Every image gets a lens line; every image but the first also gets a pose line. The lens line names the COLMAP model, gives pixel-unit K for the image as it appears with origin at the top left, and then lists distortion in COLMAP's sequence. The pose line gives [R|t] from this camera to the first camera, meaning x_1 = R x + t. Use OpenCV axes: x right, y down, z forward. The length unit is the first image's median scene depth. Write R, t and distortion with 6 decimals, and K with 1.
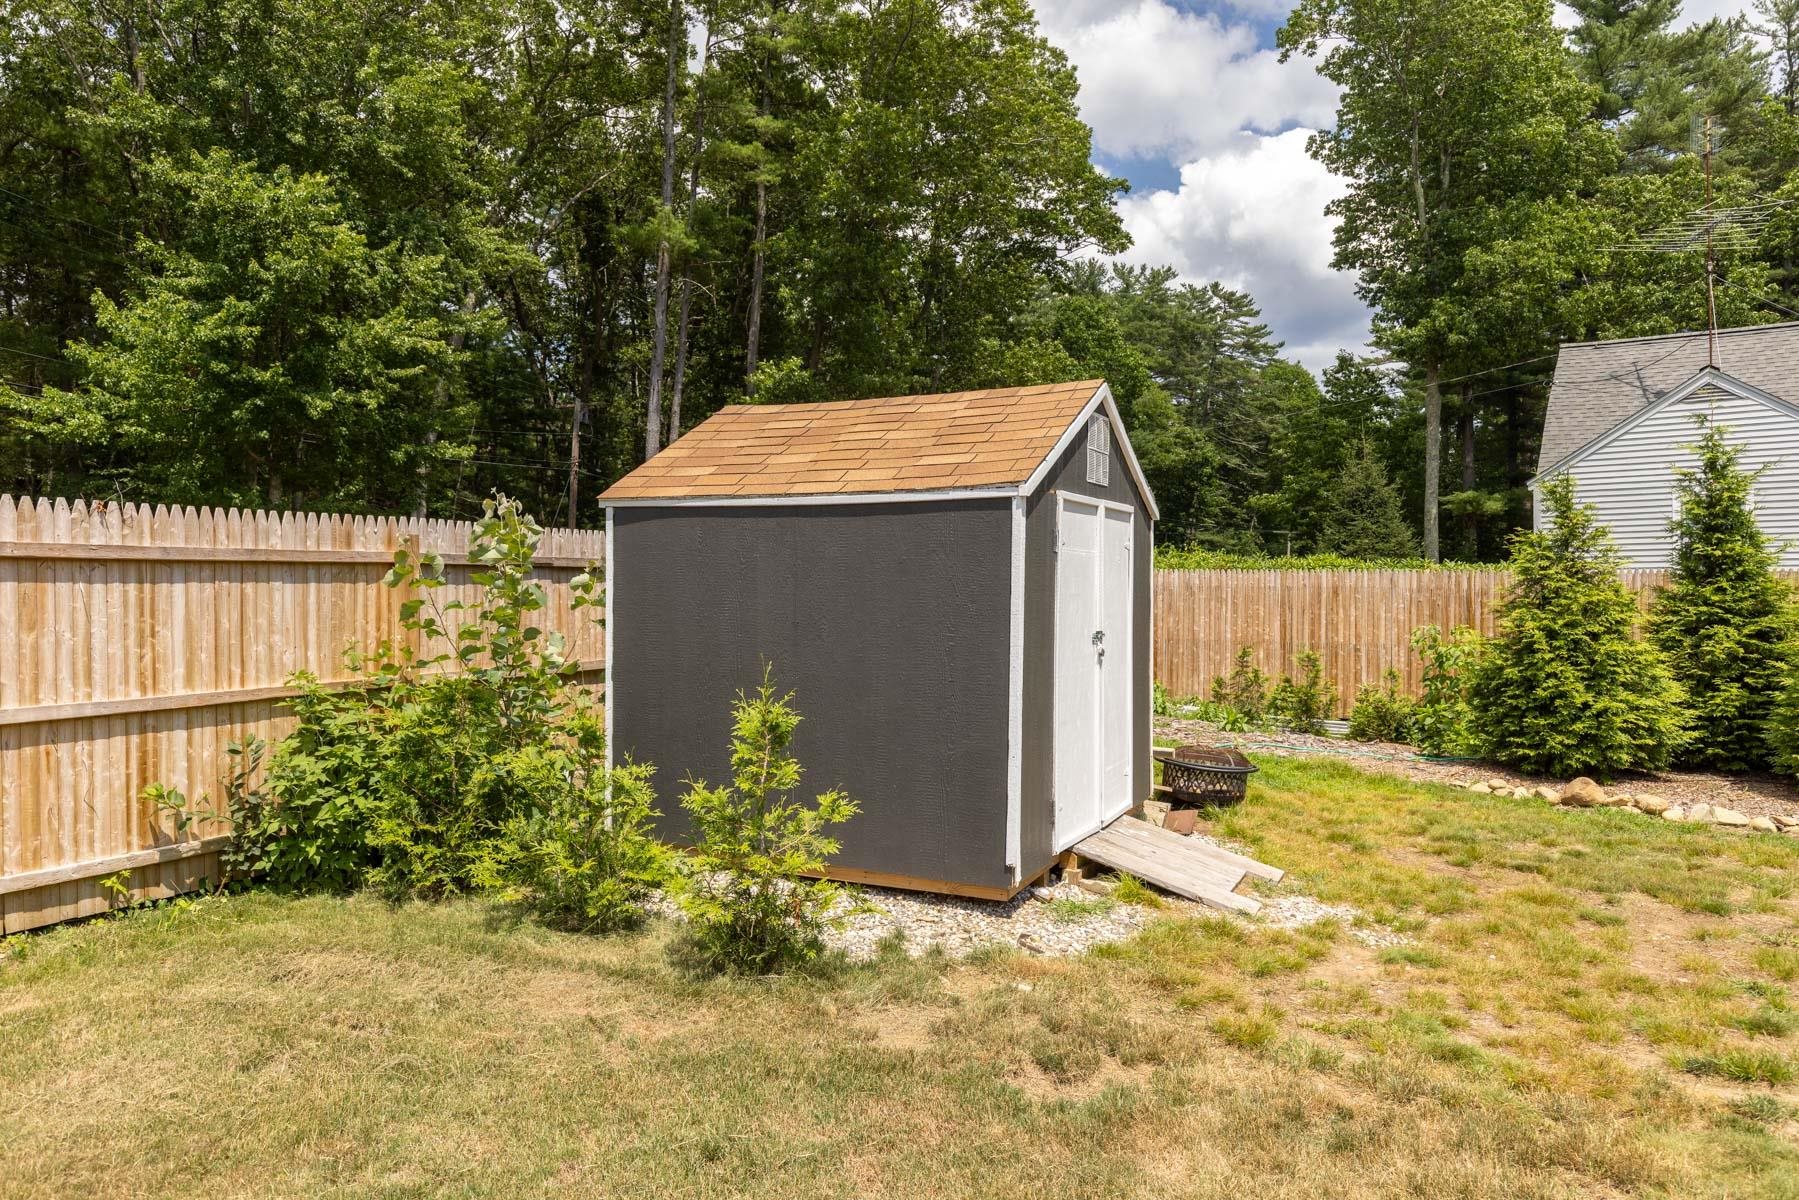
lens RADIAL K [[1197.5, 0, 896.9], [0, 1197.5, 617.0], [0, 0, 1]] dist [-0.008015, -0.002178]
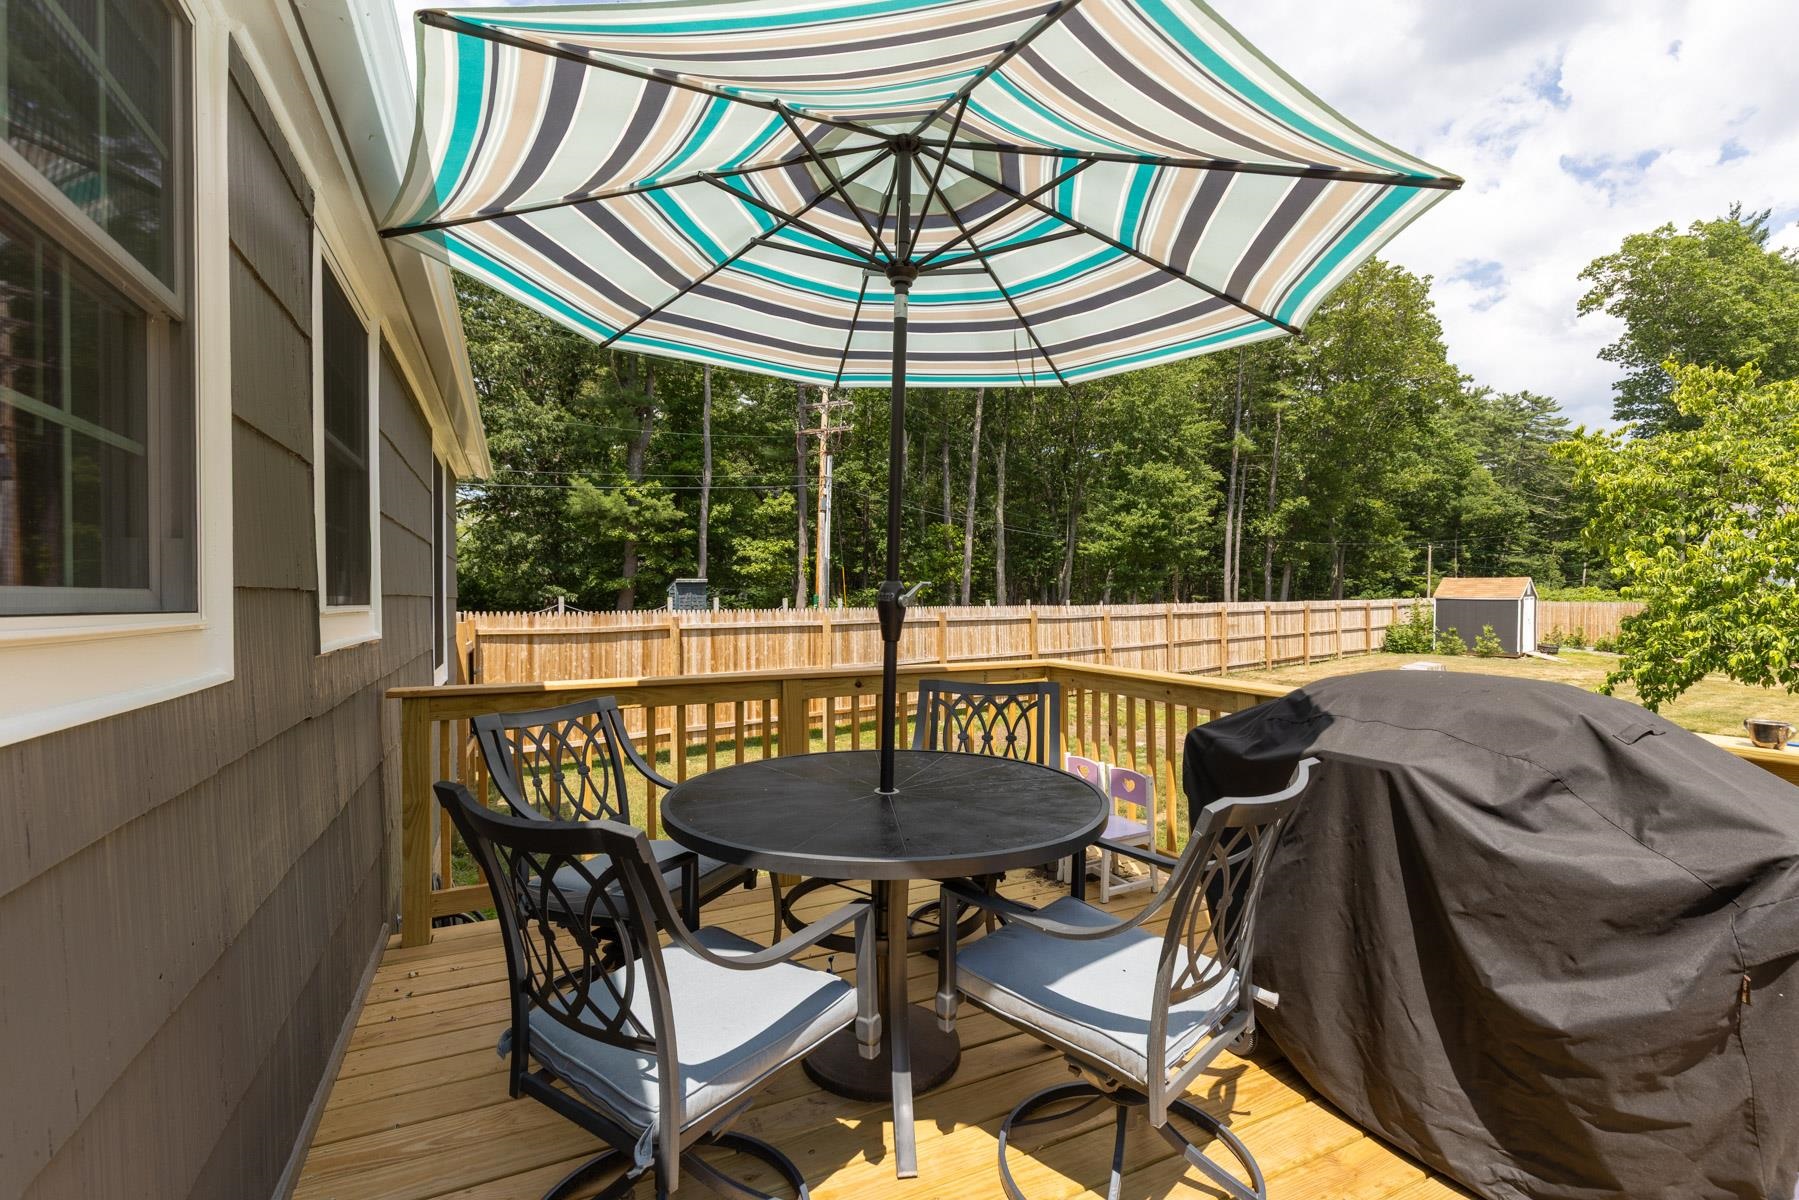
lens RADIAL K [[824.4, 0, 848.9], [0, 824.4, 594.5], [0, 0, 1]] dist [0.004527, 0.000505]
pose [[0.915025, 0.009114, -0.403294, -0.802898], [-0.013434, 0.999879, -0.007883, -0.020149], [0.403173, 0.012631, 0.915037, -2.623657]]
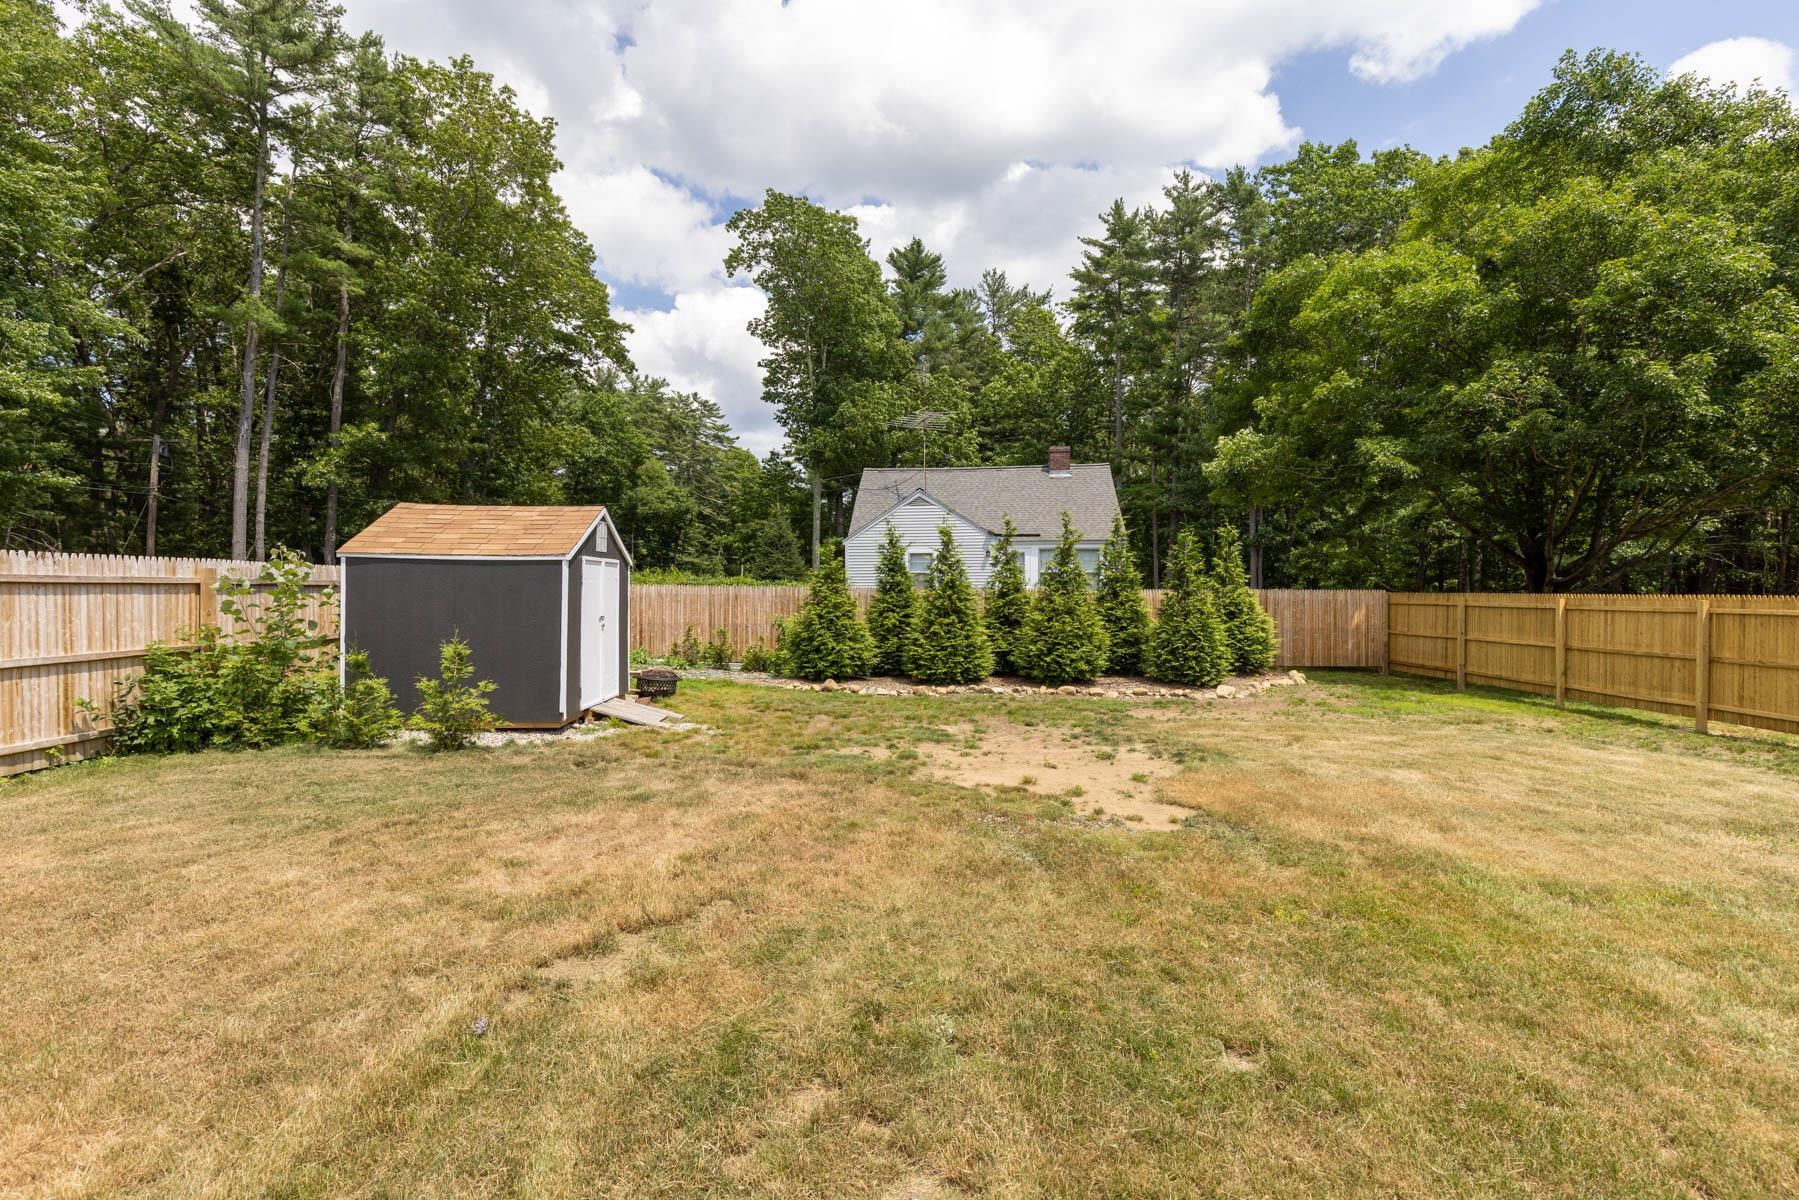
lens RADIAL K [[824.4, 0, 924.0], [0, 824.4, 592.8], [0, 0, 1]] dist [0.004527, 0.000505]
pose [[0.865564, 0.002993, 0.500790, -0.054722], [0.009206, 0.999718, -0.021886, 0.004908], [-0.500714, 0.023554, 0.865292, -0.416519]]
